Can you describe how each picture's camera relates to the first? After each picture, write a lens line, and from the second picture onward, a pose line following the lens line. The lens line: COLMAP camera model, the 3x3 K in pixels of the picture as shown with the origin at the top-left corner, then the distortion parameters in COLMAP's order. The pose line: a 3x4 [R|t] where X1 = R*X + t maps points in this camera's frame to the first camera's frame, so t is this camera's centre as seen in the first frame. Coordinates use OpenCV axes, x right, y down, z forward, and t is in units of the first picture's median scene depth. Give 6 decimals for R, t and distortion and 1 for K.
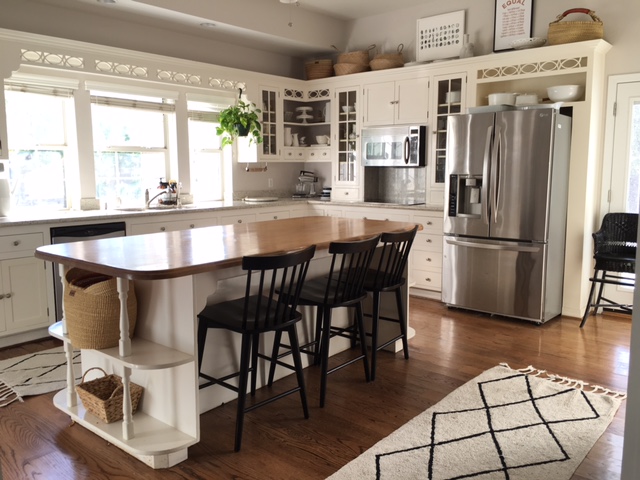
lens RADIAL K [[558.2, 0, 318.2], [0, 558.2, 236.6], [0, 0, 1]] dist [0.085044, -0.130026]
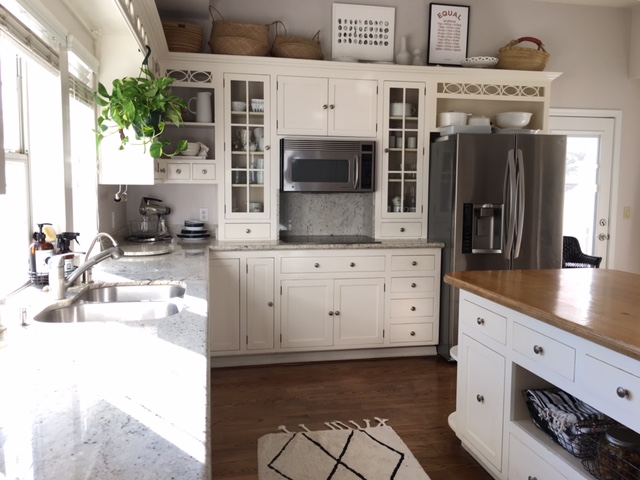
lens RADIAL K [[558.2, 0, 318.2], [0, 558.2, 236.6], [0, 0, 1]] dist [0.085044, -0.130026]
pose [[0.598232, -0.070299, 0.798233, -0.495187], [0.090575, 0.995693, 0.019807, -0.085795], [-0.796188, 0.060451, 0.602022, 0.591198]]
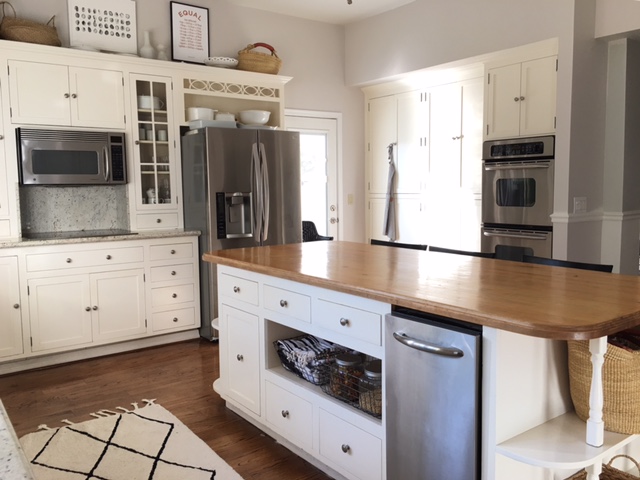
lens RADIAL K [[558.2, 0, 318.2], [0, 558.2, 236.6], [0, 0, 1]] dist [0.085044, -0.130026]
pose [[0.206878, -0.094406, 0.973801, -0.534075], [0.133527, 0.988745, 0.067488, -0.070310], [-0.969212, 0.116067, 0.217155, 0.576544]]
